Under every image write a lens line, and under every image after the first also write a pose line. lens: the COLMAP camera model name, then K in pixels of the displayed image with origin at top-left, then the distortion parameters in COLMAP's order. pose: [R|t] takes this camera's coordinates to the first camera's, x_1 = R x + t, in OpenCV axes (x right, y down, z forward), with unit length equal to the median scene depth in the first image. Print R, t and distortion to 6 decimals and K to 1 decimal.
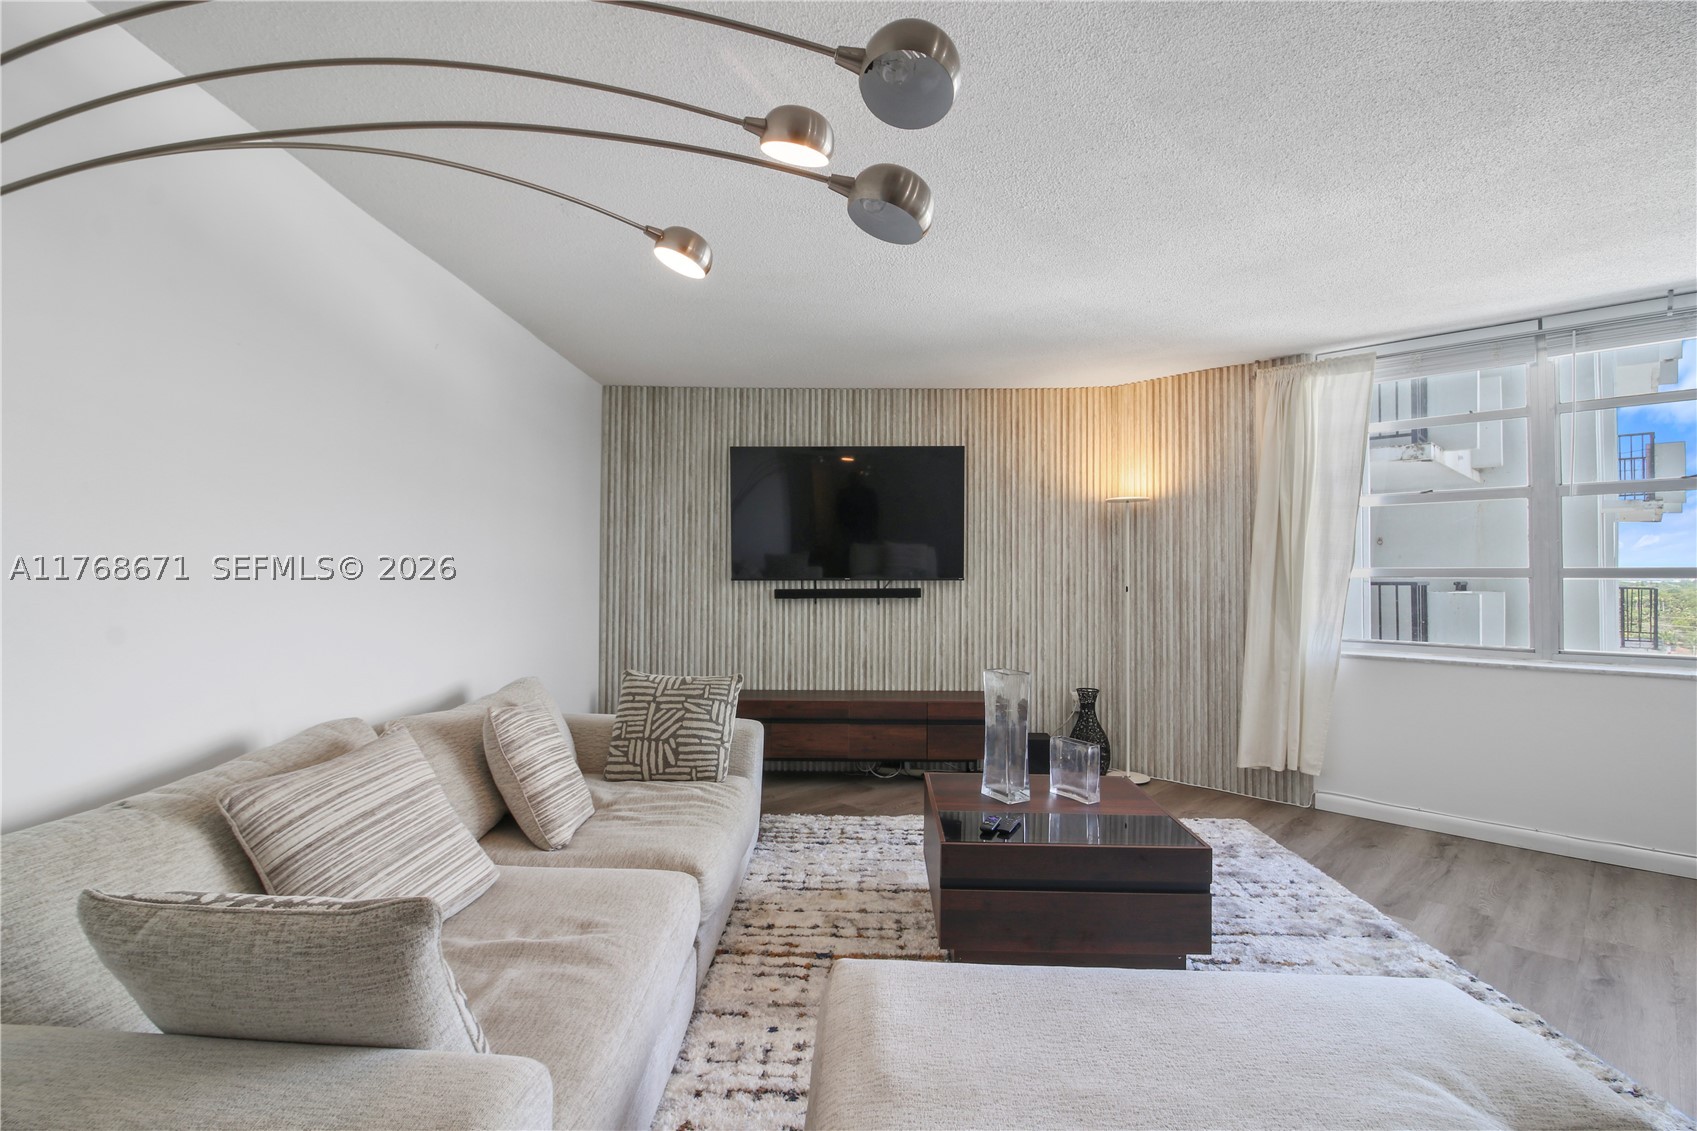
lens RADIAL K [[788.7, 0, 848.9], [0, 788.7, 555.3], [0, 0, 1]] dist [-0.000075, -0.012596]
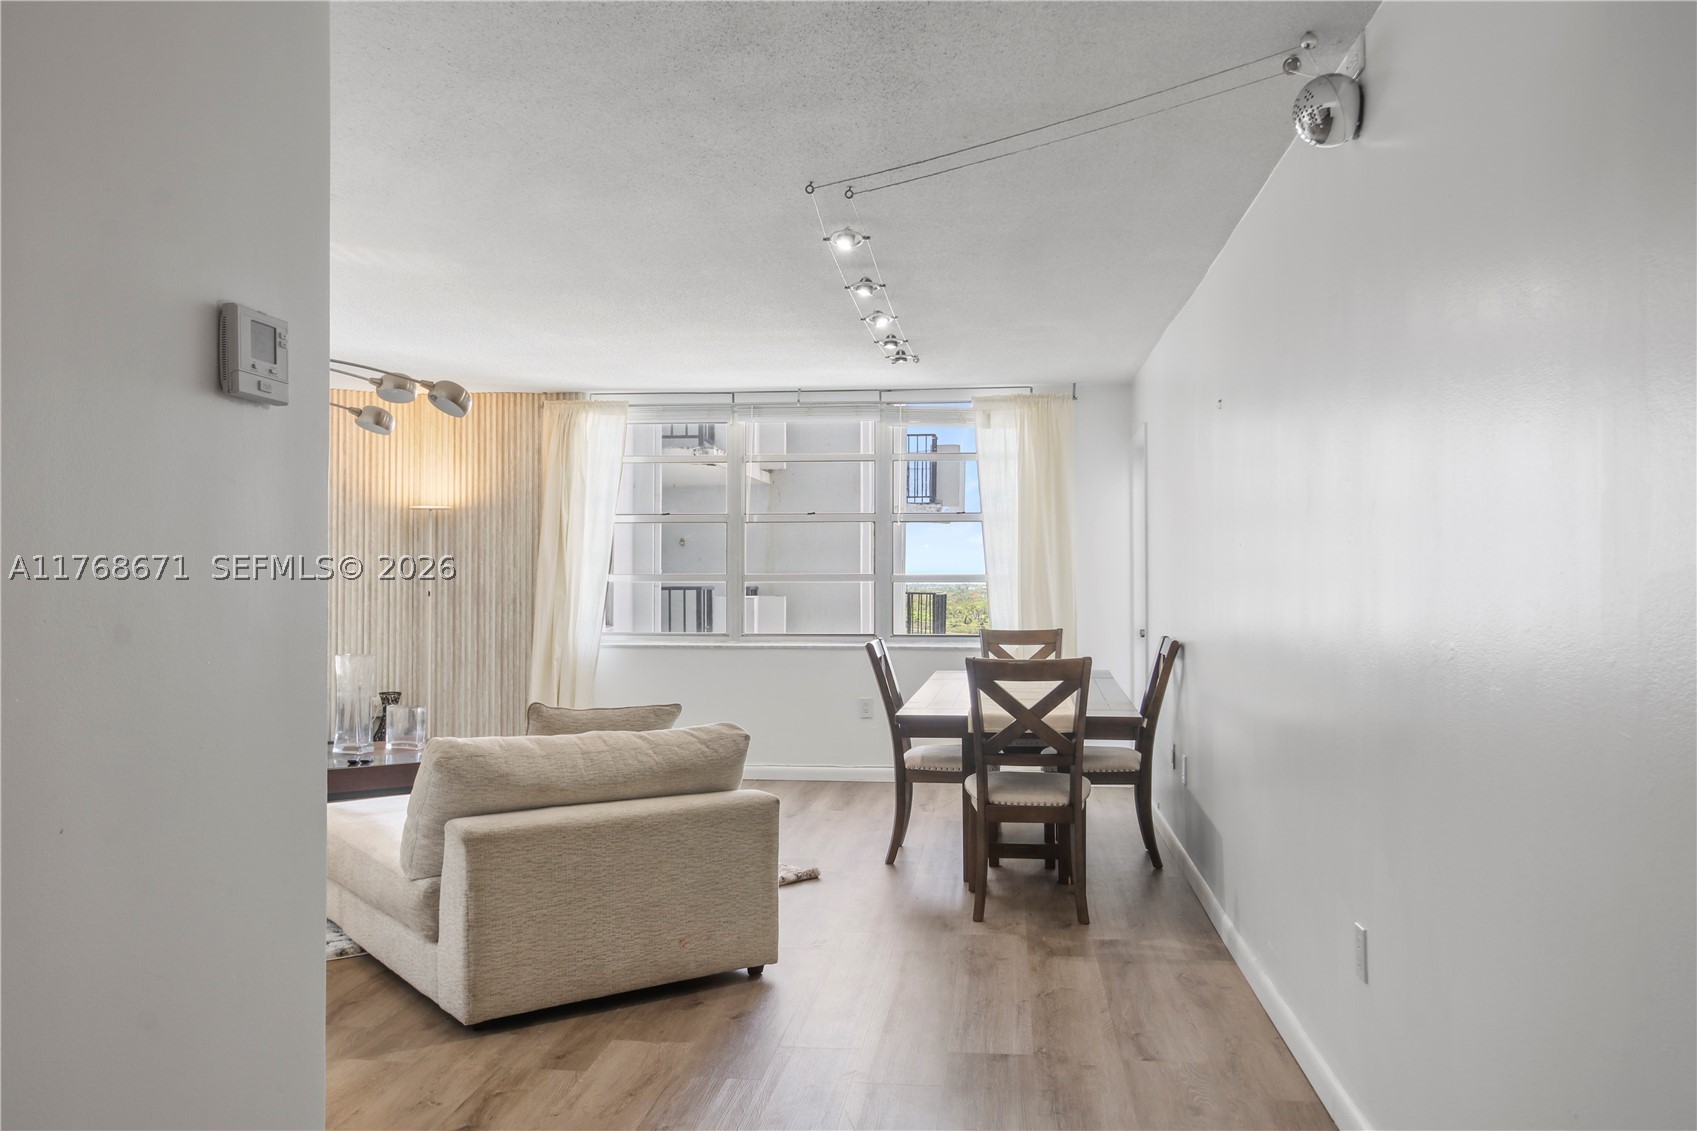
lens RADIAL K [[1332.6, 0, 843.3], [0, 1332.6, 569.8], [0, 0, 1]] dist [0.003782, 0.002158]
pose [[0.778837, 0.002004, 0.627223, -0.326186], [-0.012639, 0.999842, 0.012499, -0.017723], [-0.627099, -0.017662, 0.778740, -0.715240]]
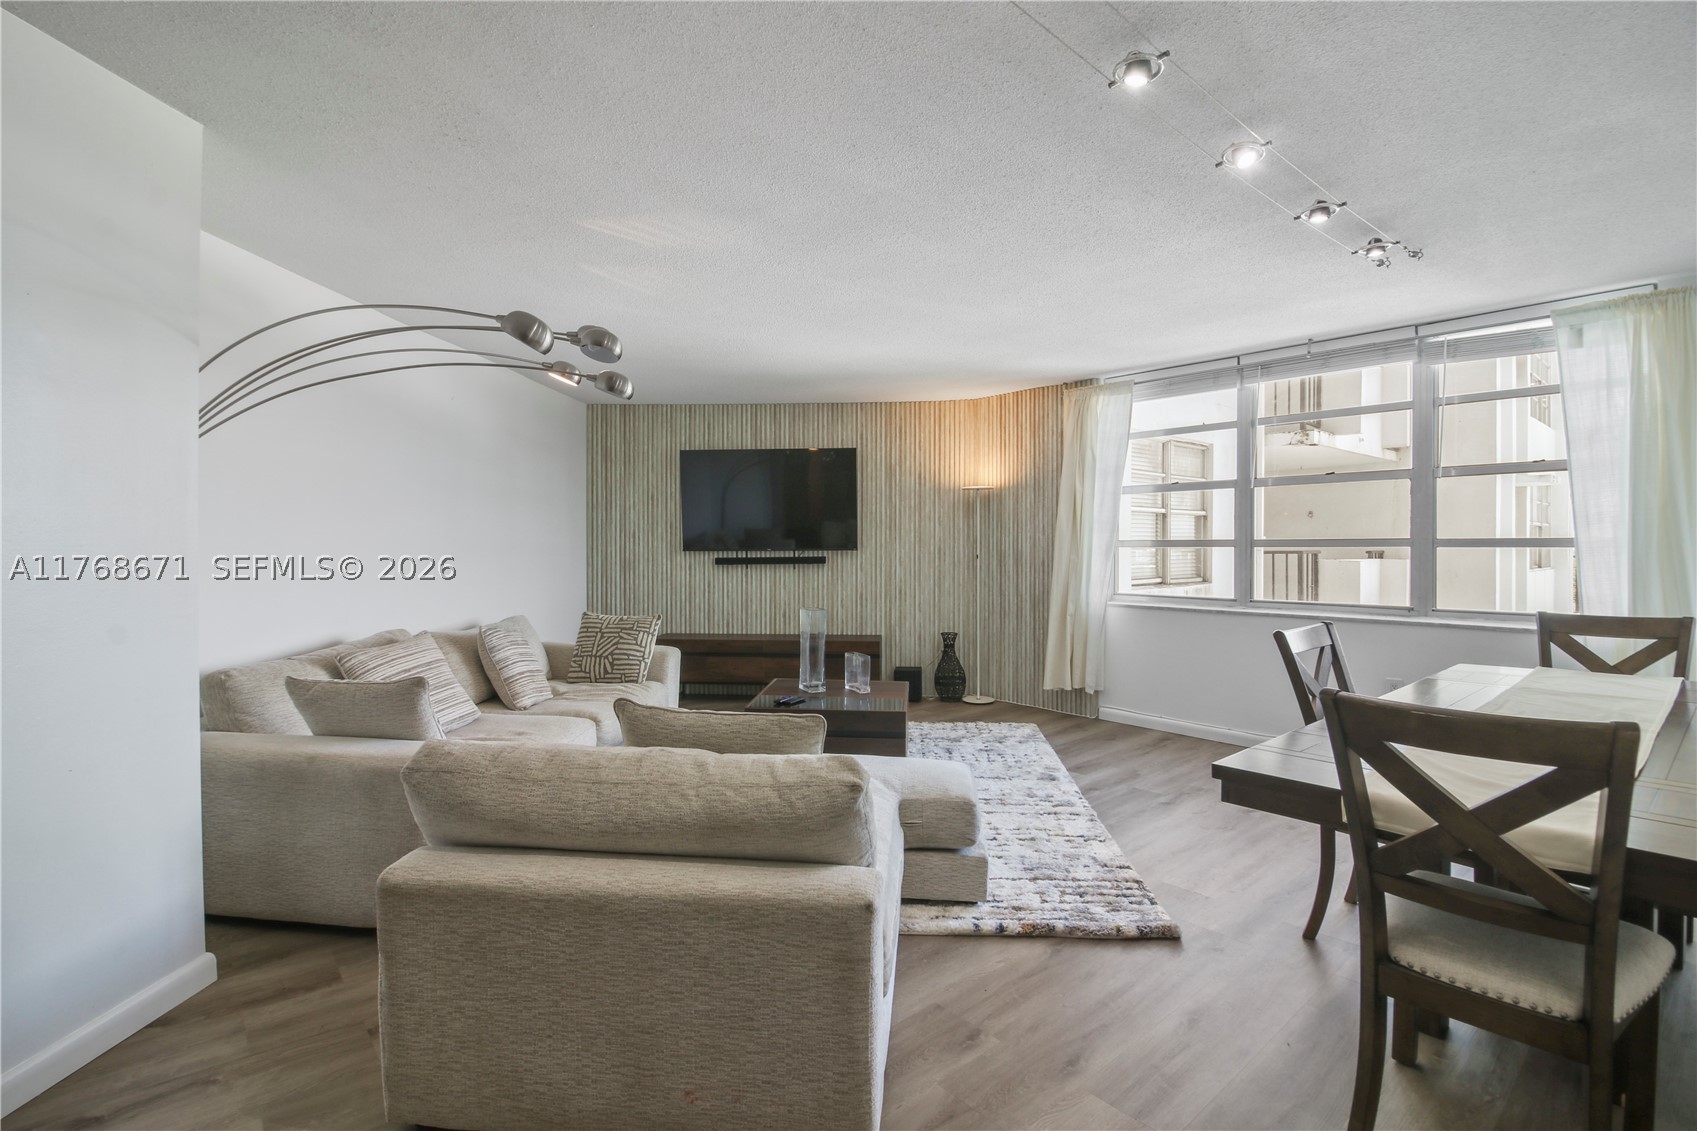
lens RADIAL K [[784.7, 0, 849.0], [0, 784.7, 551.7], [0, 0, 1]] dist [0.000217, -0.012581]
pose [[0.998289, -0.003839, -0.058348, 0.214122], [0.005650, 0.999506, 0.030908, -0.006854], [0.058200, -0.031184, 0.997818, -0.310441]]
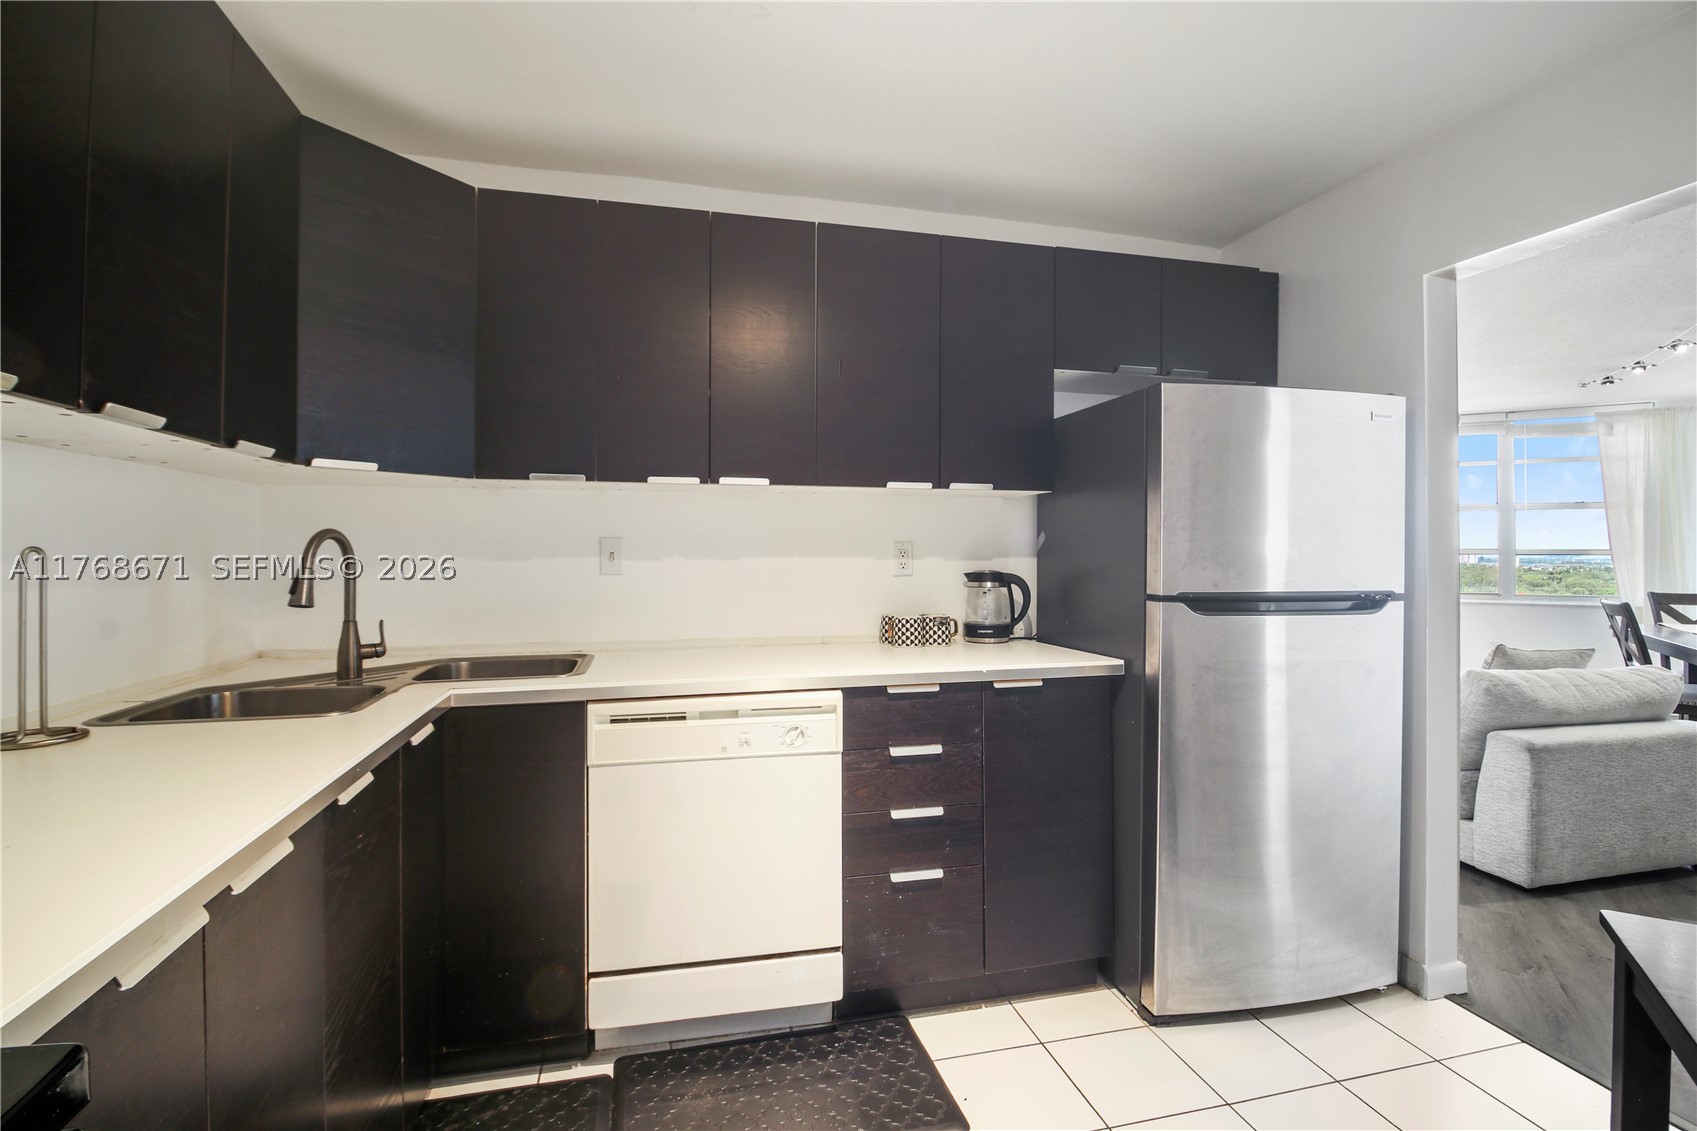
lens RADIAL K [[793.2, 0, 848.8], [0, 793.2, 553.3], [0, 0, 1]] dist [0.000275, -0.011864]
pose [[0.964163, -0.001797, 0.265305, -0.669421], [-0.003730, 0.999786, 0.020328, -0.008355], [-0.265285, -0.020589, 0.963950, -0.418601]]
